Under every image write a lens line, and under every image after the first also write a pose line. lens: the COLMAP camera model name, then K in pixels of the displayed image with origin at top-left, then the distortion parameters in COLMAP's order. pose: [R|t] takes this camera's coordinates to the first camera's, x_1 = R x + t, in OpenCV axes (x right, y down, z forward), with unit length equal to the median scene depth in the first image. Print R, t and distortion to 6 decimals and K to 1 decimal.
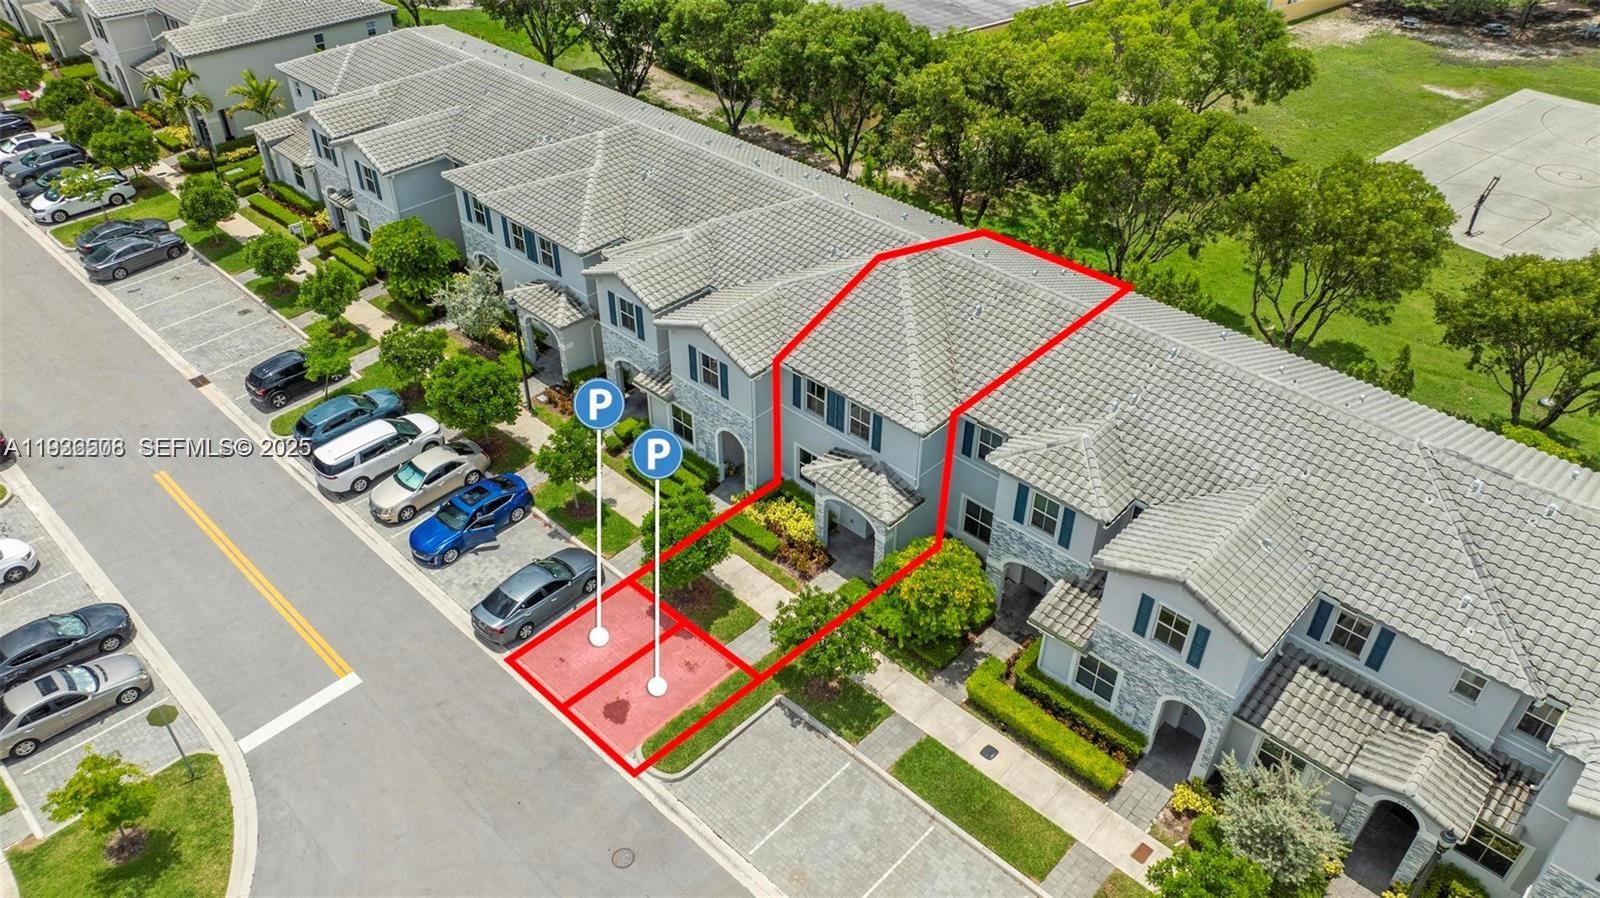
lens RADIAL K [[1121.3, 0, 804.4], [0, 1121.3, 447.8], [0, 0, 1]] dist [-0.016896, 0.001597]
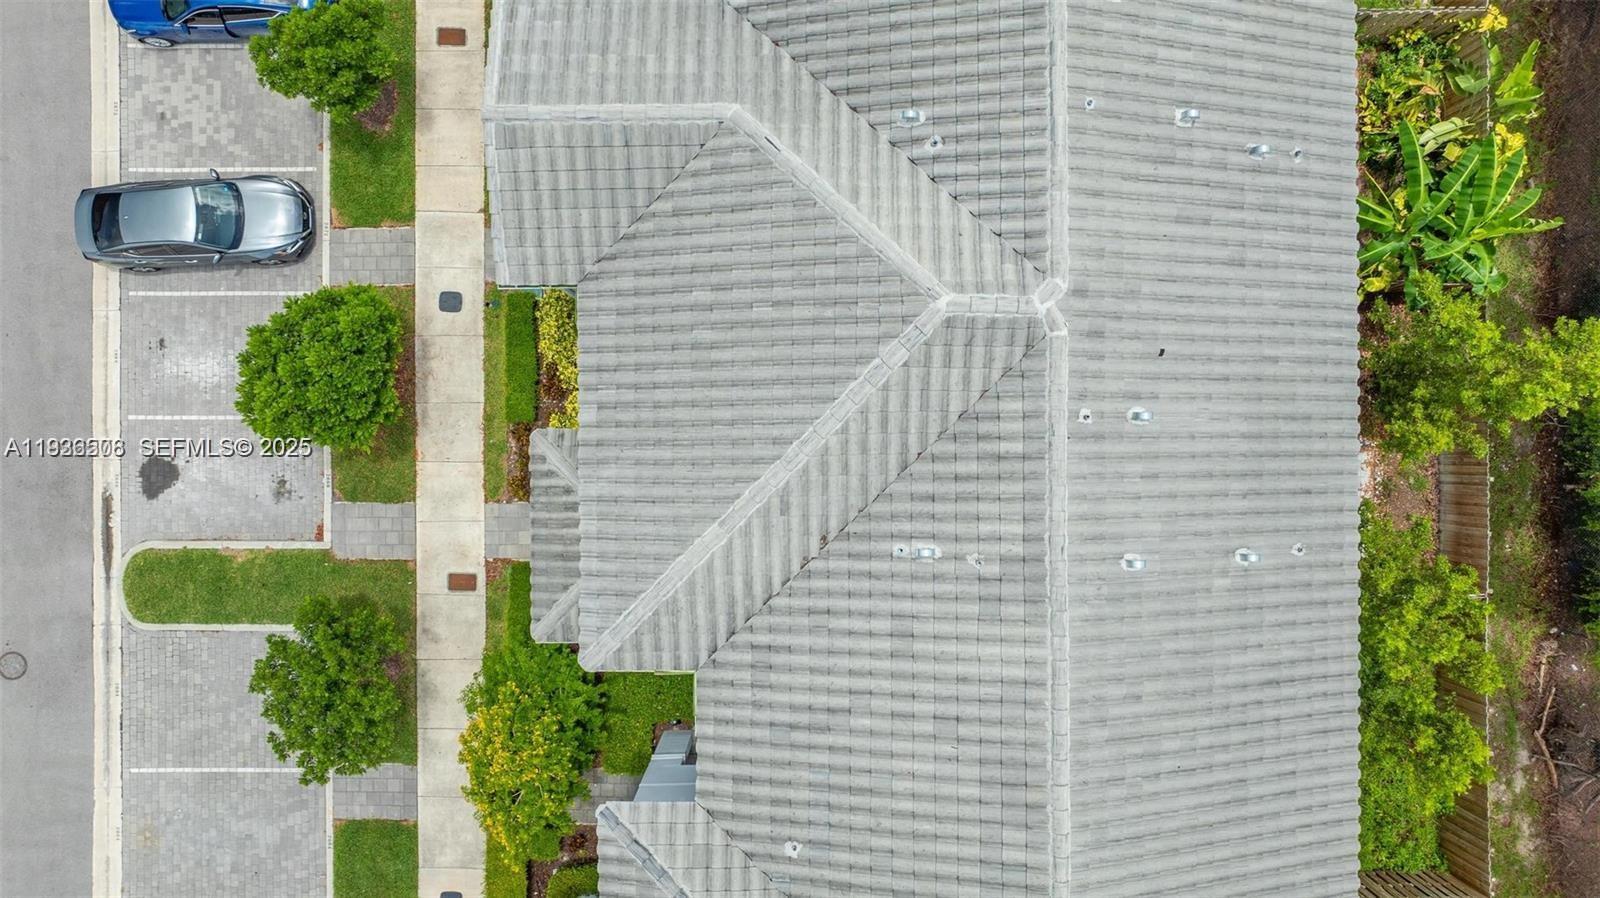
lens RADIAL K [[1121.3, 0, 804.4], [0, 1121.3, 447.8], [0, 0, 1]] dist [-0.016896, 0.001597]
pose [[0.691833, 0.722046, 0.004045, 0.104621], [-0.440701, 0.417810, 0.794492, -0.529818], [0.571970, -0.551439, 0.607261, 0.826888]]
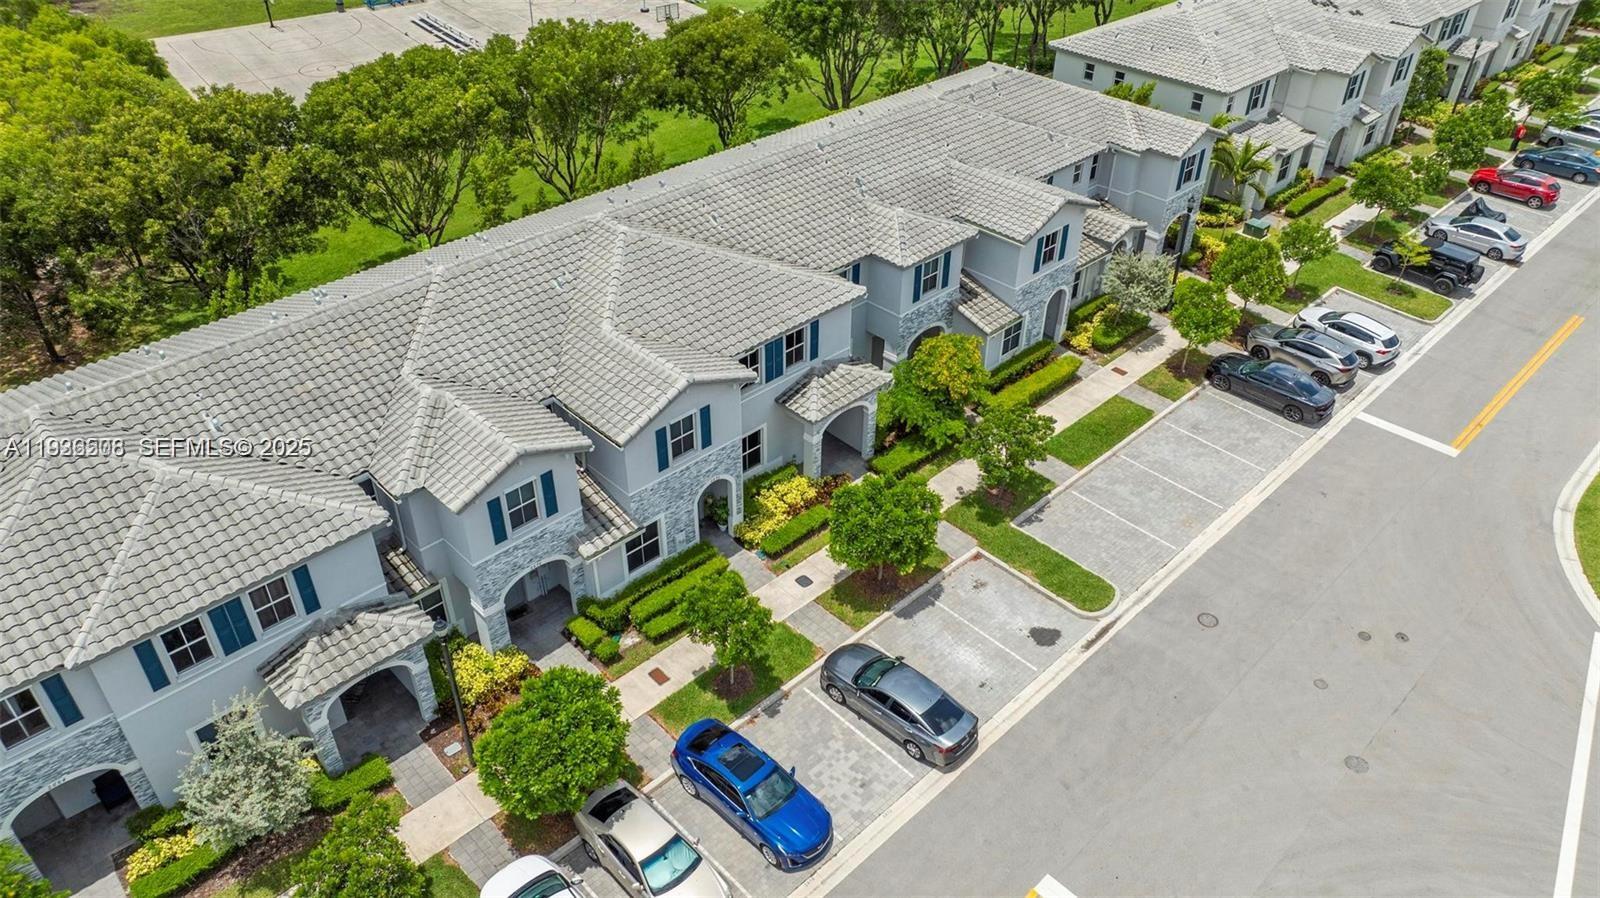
lens RADIAL K [[1121.3, 0, 804.4], [0, 1121.3, 447.8], [0, 0, 1]] dist [-0.016896, 0.001597]
pose [[0.035462, -0.594207, 0.803530, -0.881050], [0.588089, 0.662492, 0.463956, -0.462825], [-0.808018, 0.456094, 0.372940, 0.739981]]
